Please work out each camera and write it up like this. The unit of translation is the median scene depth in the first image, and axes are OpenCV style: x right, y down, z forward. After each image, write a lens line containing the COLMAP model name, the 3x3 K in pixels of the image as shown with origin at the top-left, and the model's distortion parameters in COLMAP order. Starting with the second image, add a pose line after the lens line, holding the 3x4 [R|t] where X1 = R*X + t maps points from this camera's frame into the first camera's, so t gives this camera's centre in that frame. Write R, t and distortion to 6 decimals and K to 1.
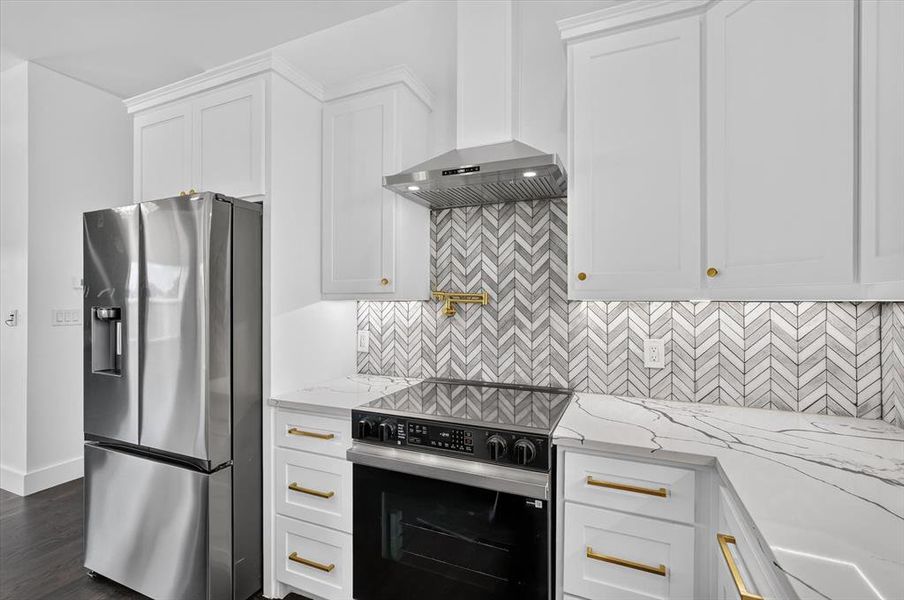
lens RADIAL K [[403.2, 0, 452.0], [0, 403.2, 300.0], [0, 0, 1]] dist [-0.003031, 0.001076]
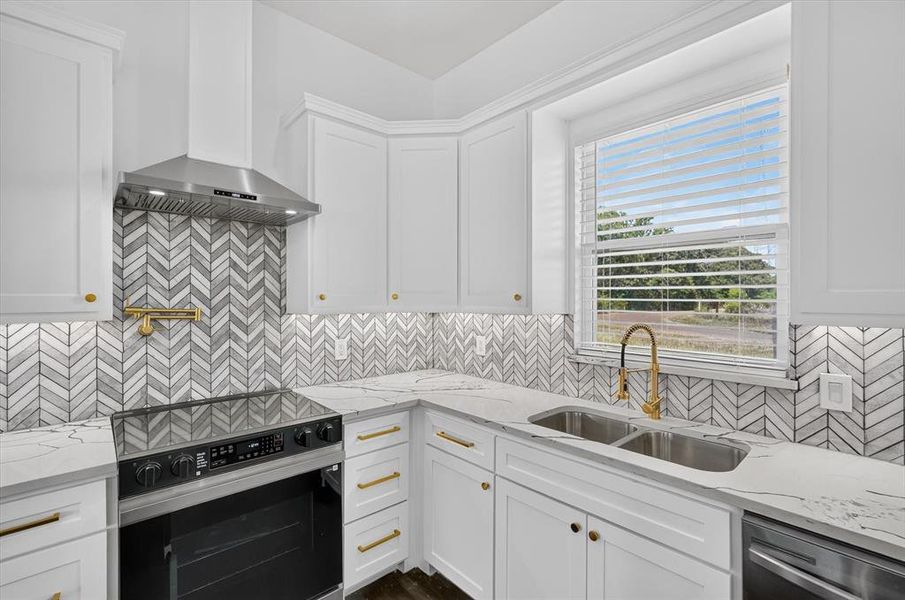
lens RADIAL K [[403.2, 0, 450.1], [0, 403.2, 297.8], [0, 0, 1]] dist [0.000375, 0.000891]
pose [[0.420832, -0.000501, 0.907138, -0.558338], [-0.000006, 1.000000, 0.000555, -0.044832], [-0.907138, -0.000239, 0.420832, 0.047185]]
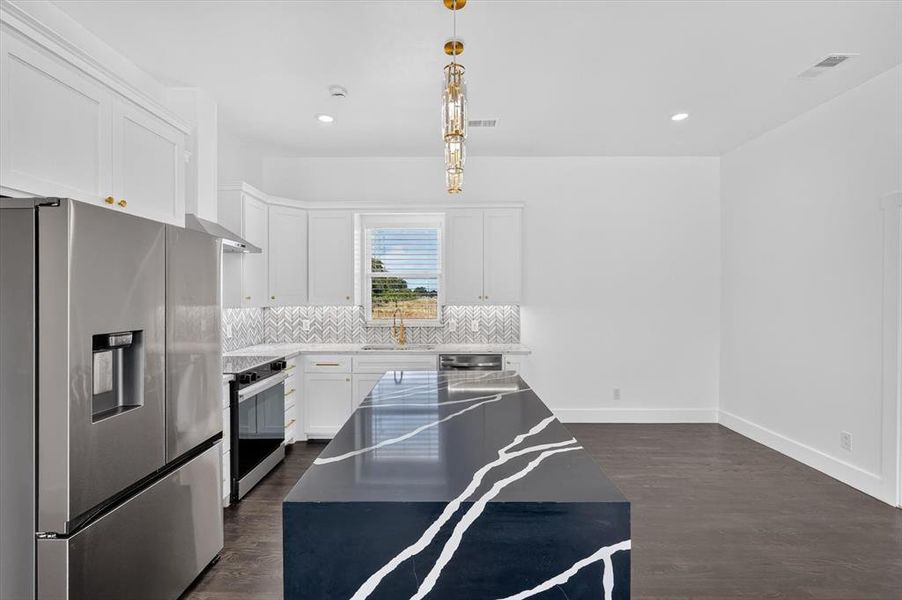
lens RADIAL K [[402.3, 0, 451.0], [0, 402.3, 300.0], [0, 0, 1]] dist [-0.003031, 0.001076]
pose [[-0.380978, -0.010601, 0.924524, -1.792543], [-0.001297, 0.999939, 0.010931, -0.057430], [-0.924583, 0.002966, -0.380968, 0.630605]]
